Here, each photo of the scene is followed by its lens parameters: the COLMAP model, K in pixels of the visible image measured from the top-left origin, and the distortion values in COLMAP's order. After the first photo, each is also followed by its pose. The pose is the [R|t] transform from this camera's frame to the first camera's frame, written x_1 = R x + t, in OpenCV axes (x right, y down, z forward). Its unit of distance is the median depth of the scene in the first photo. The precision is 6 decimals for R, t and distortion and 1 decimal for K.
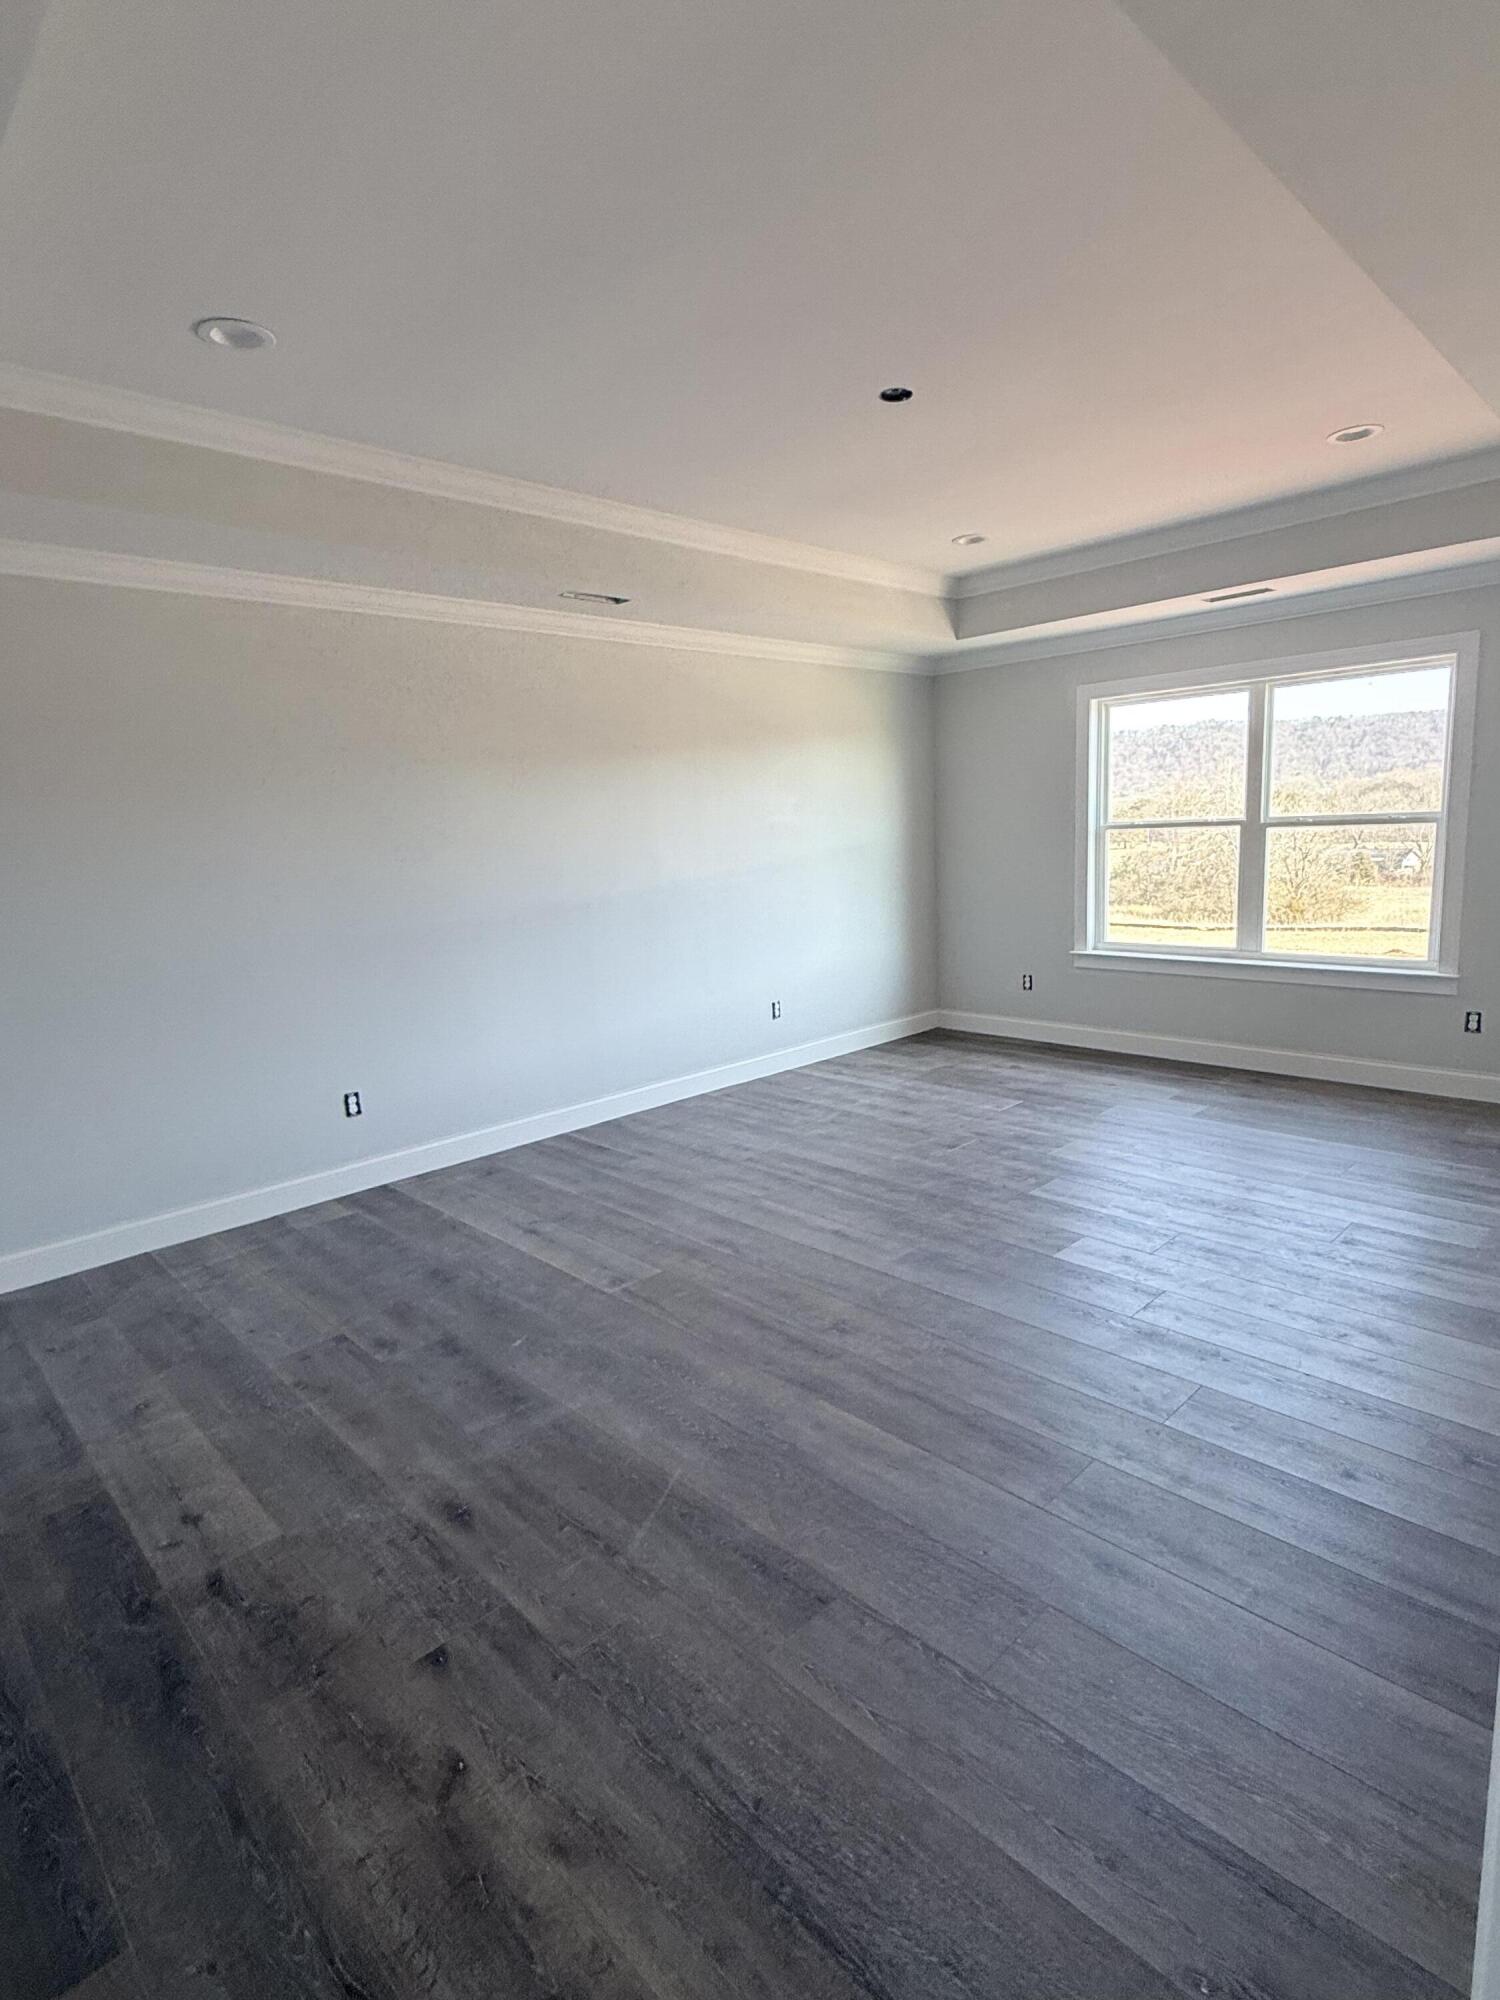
lens RADIAL K [[1029.7, 0, 741.0], [0, 1029.7, 1008.6], [0, 0, 1]] dist [-0.006861, -0.000204]
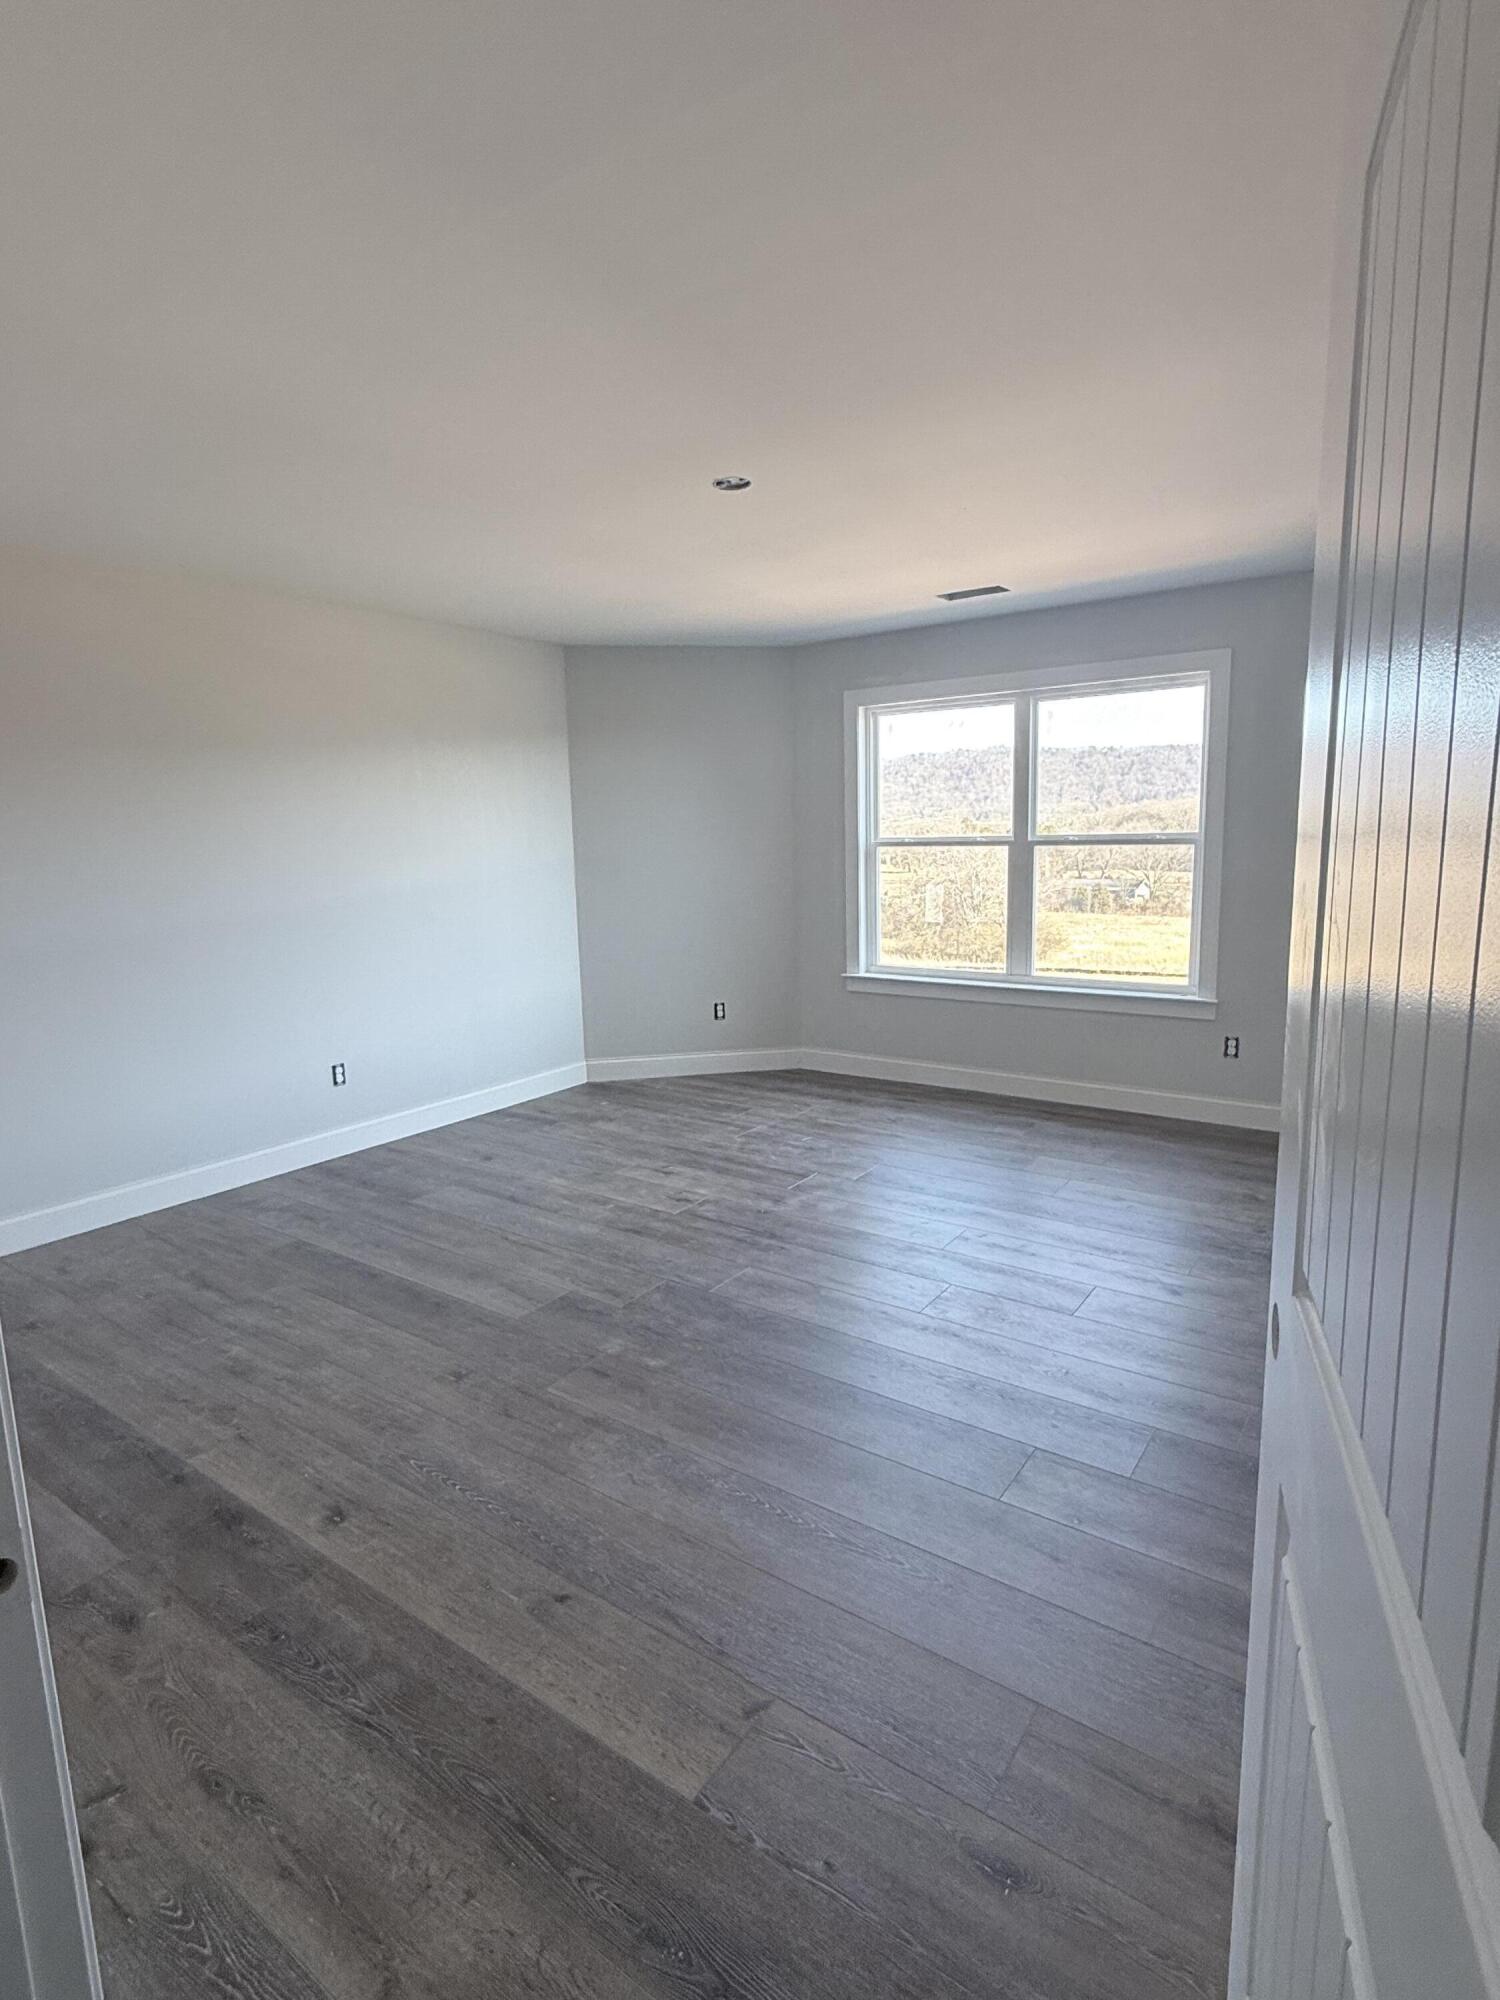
lens RADIAL K [[1029.7, 0, 751.2], [0, 1029.7, 1002.9], [0, 0, 1]] dist [-0.006861, -0.000204]
pose [[0.982536, -0.009505, 0.185829, 0.067752], [0.012590, 0.999802, -0.015429, -0.017598], [-0.185645, 0.017499, 0.982461, 0.100543]]
